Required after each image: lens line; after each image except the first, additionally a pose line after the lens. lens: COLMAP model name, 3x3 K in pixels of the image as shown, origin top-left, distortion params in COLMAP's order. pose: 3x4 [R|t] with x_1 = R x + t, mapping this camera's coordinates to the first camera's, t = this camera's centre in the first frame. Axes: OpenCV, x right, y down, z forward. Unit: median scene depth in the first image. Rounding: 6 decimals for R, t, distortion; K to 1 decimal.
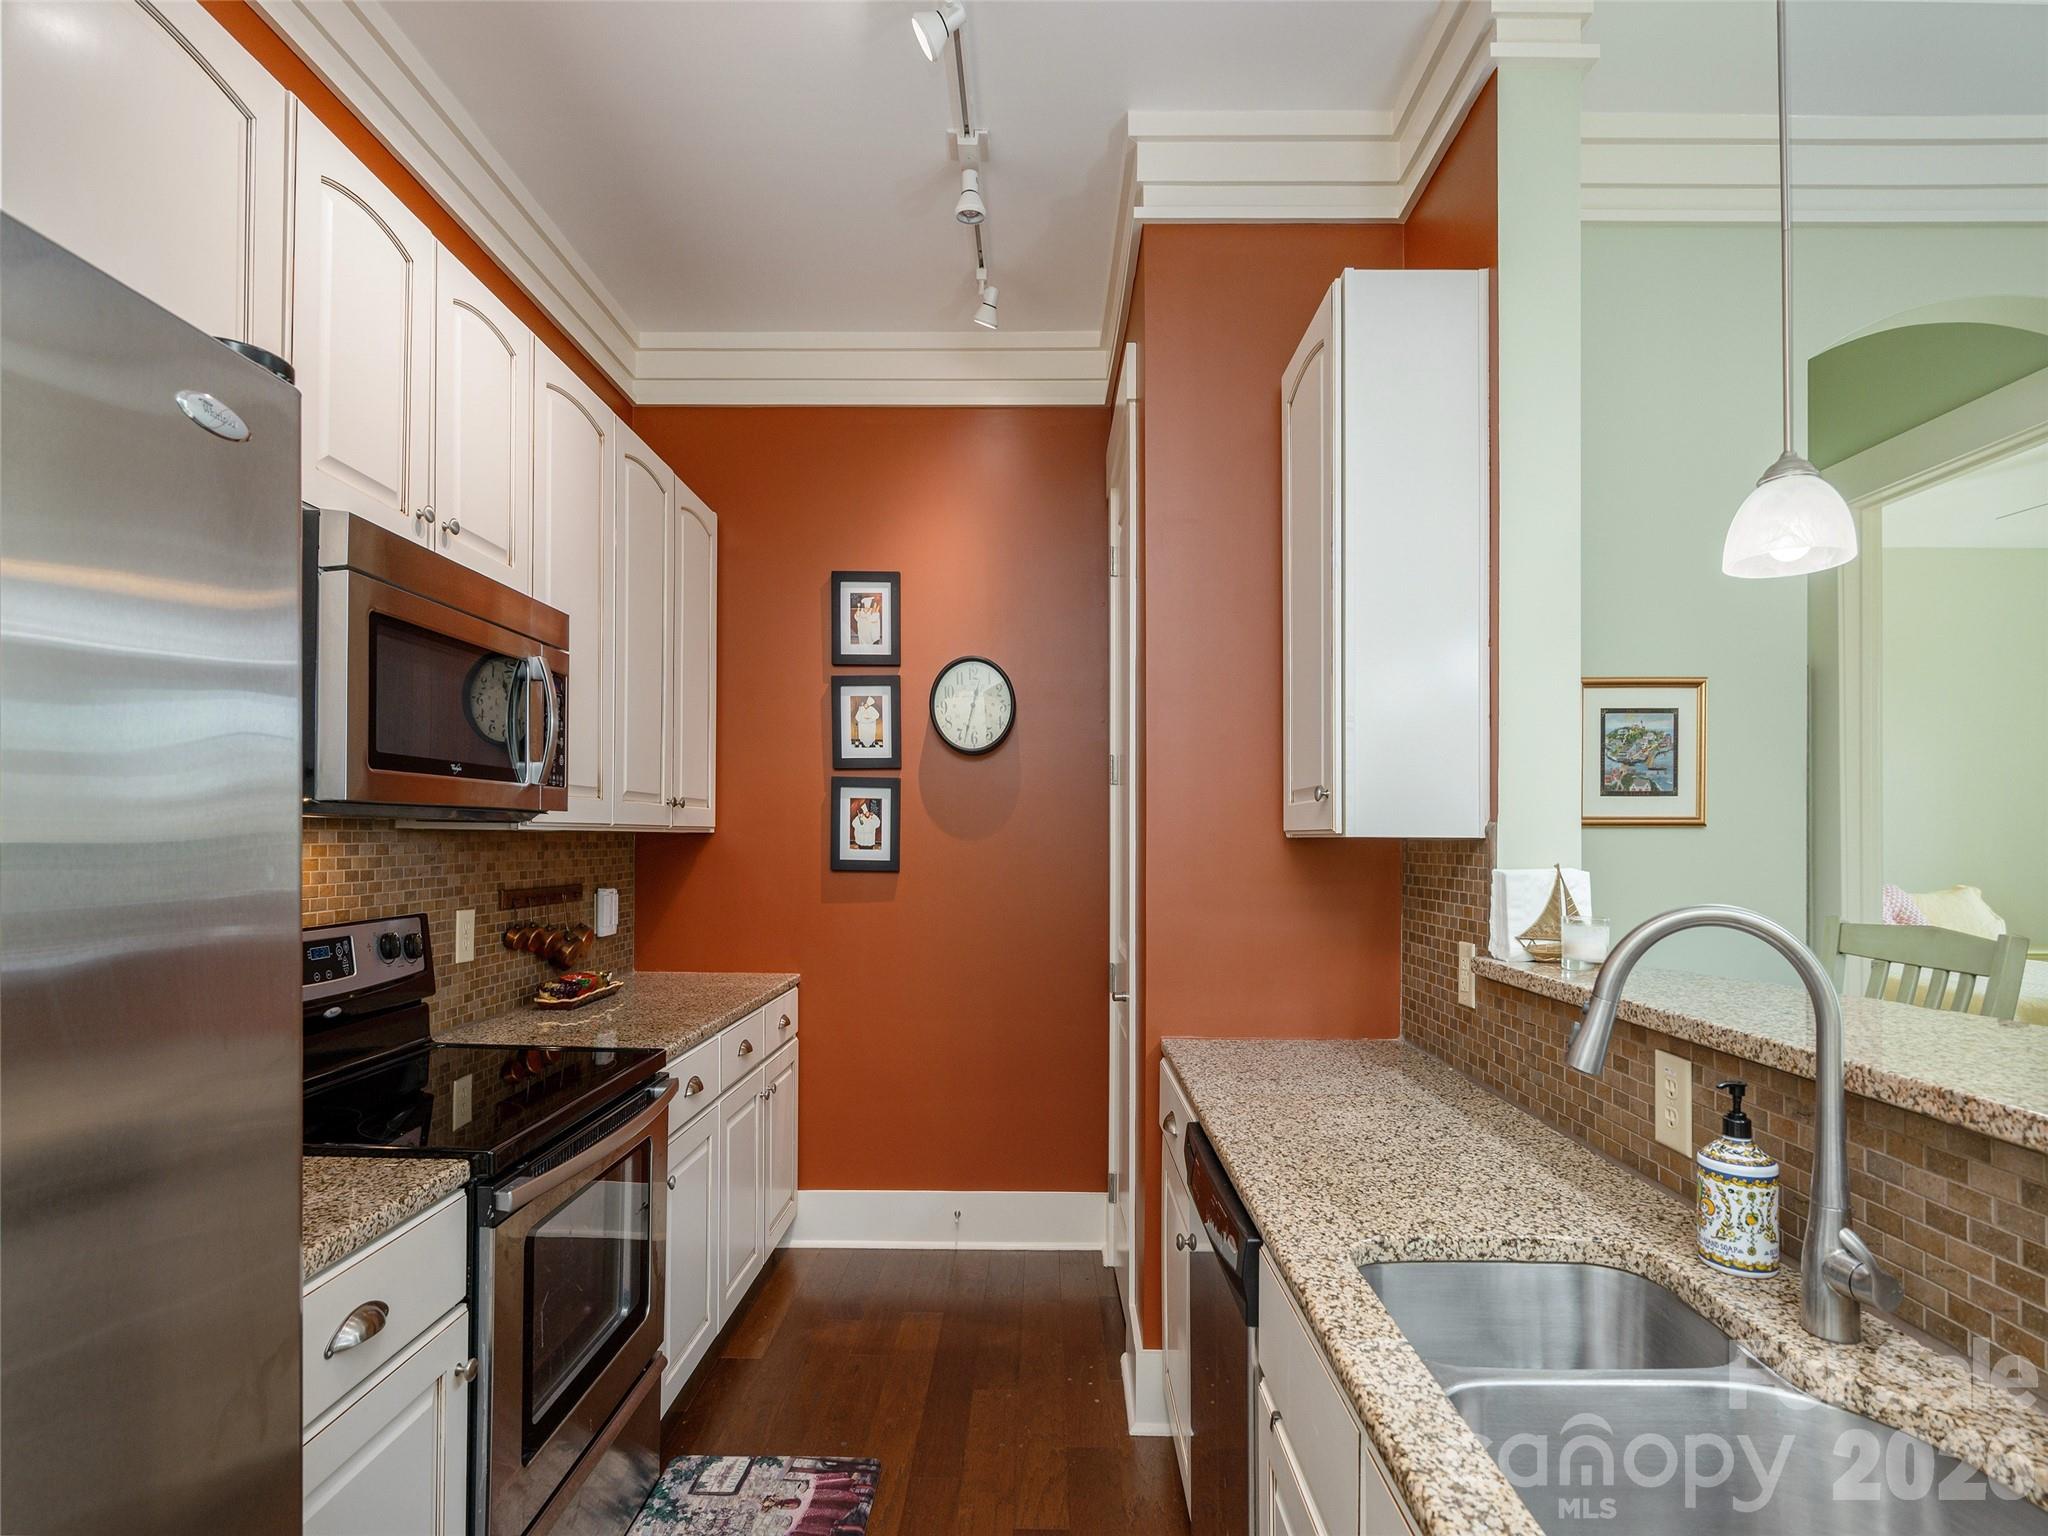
lens RADIAL K [[939.3, 0, 952.0], [0, 939.3, 848.7], [0, 0, 1]] dist [0.000083, -0.000453]
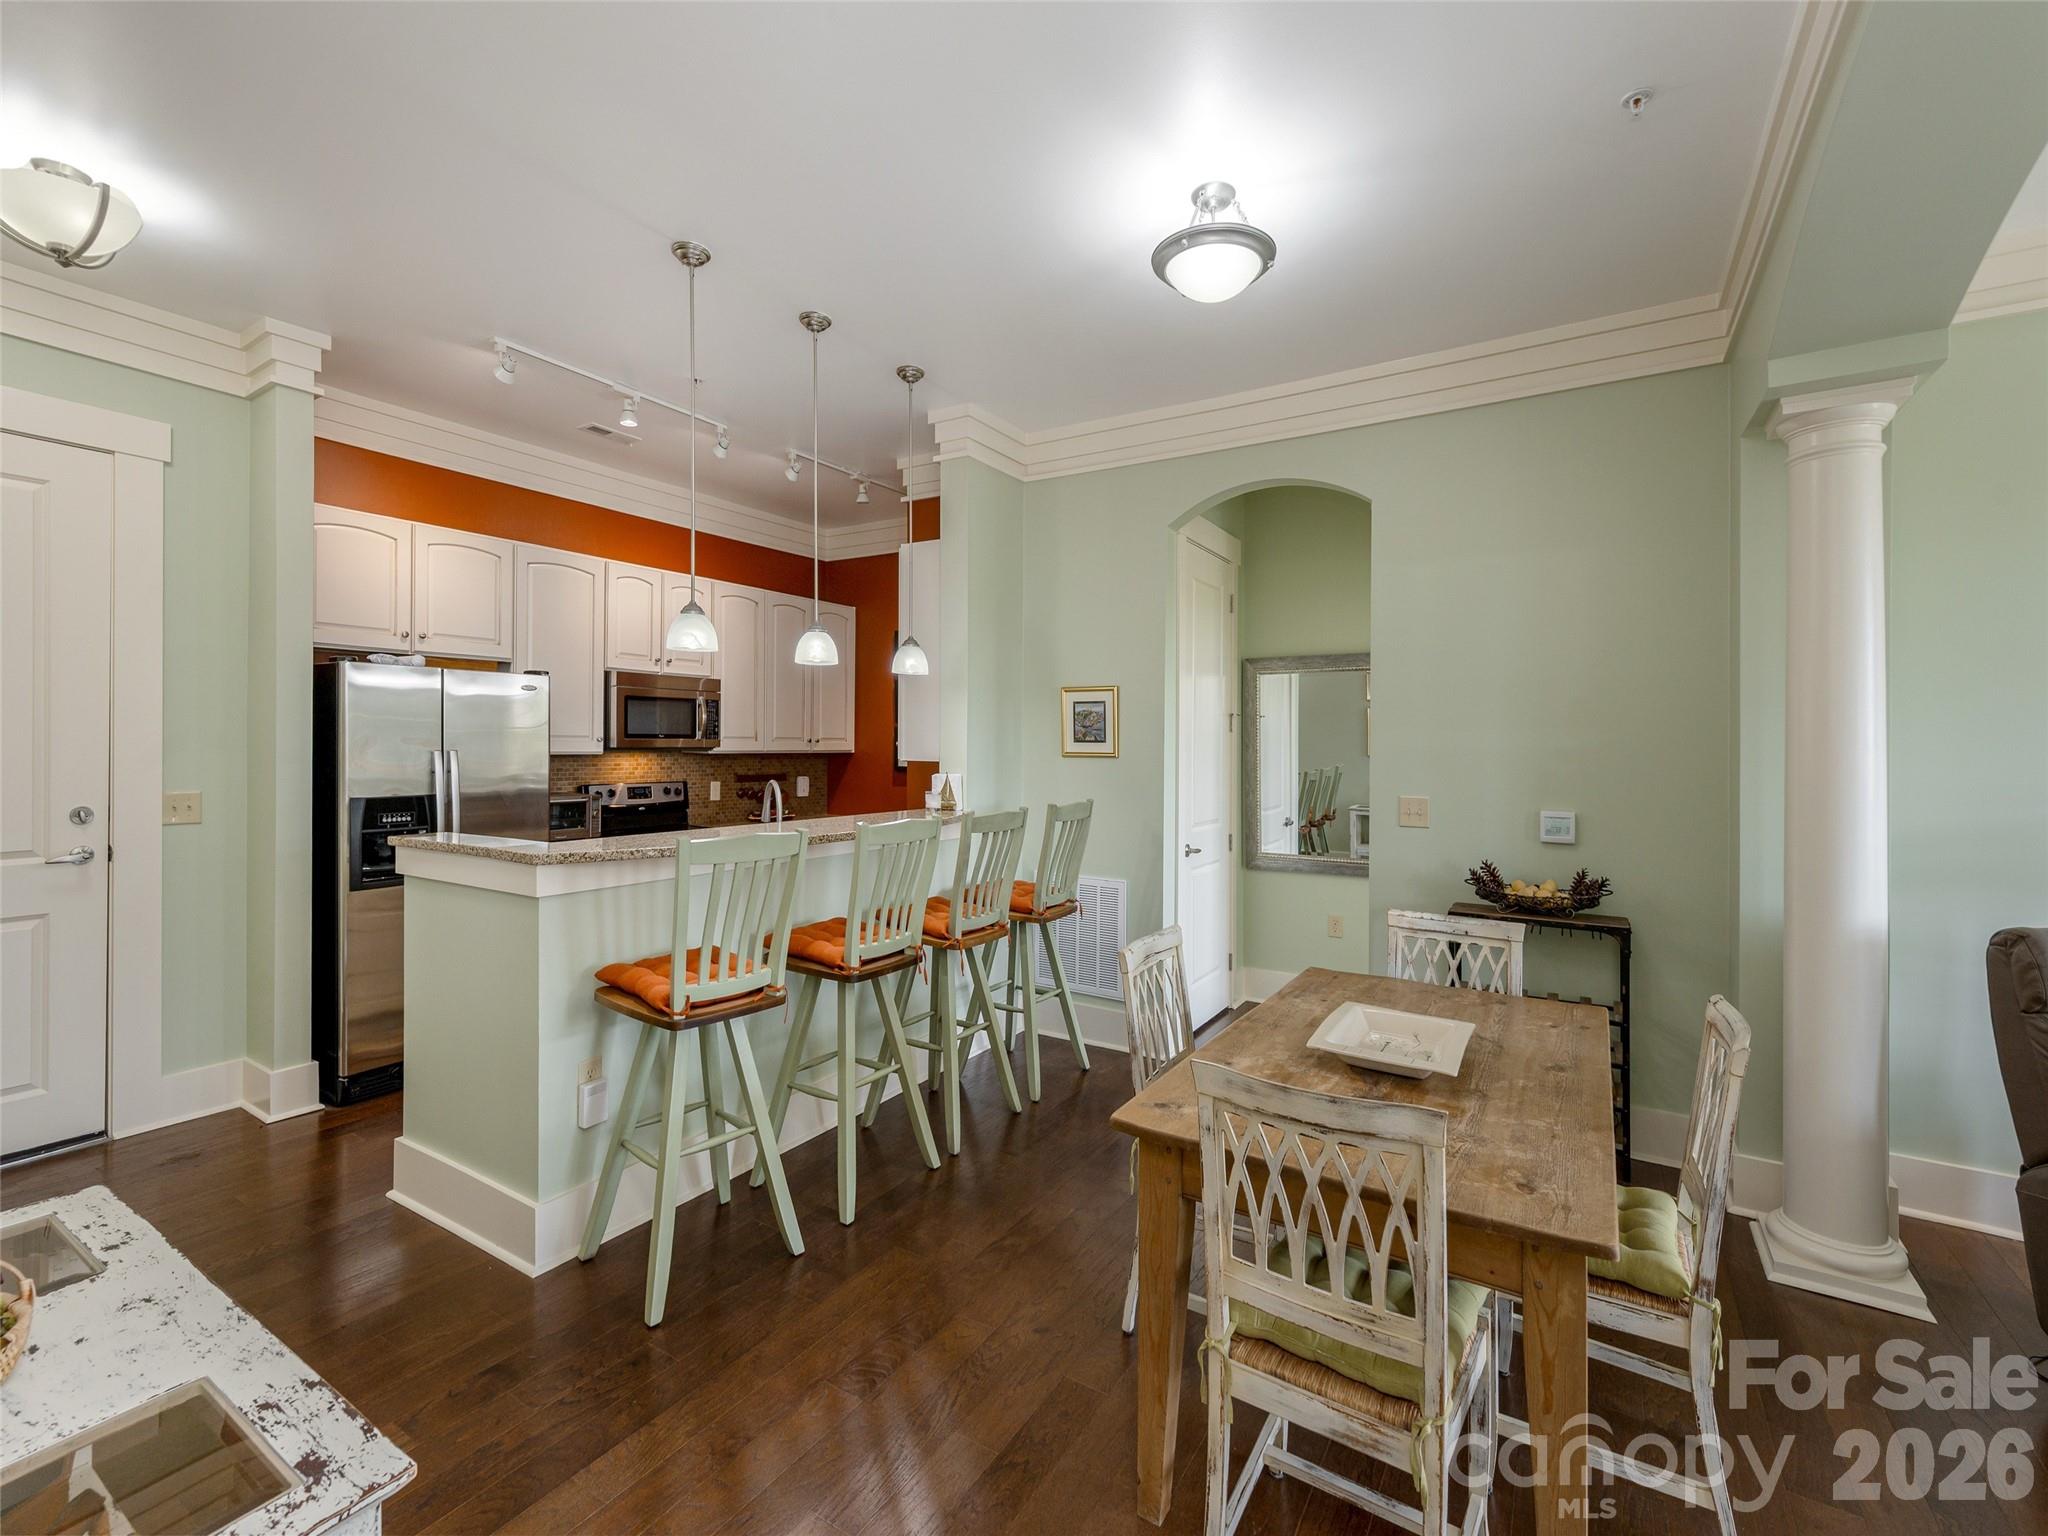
lens RADIAL K [[876.5, 0, 1125.6], [0, 876.5, 760.5], [0, 0, 1]] dist [-0.000224, 0.000481]
pose [[0.885898, 0.015357, -0.463627, 1.723548], [-0.011931, 0.999876, 0.010321, -0.036964], [0.463727, -0.003612, 0.885971, -0.715455]]
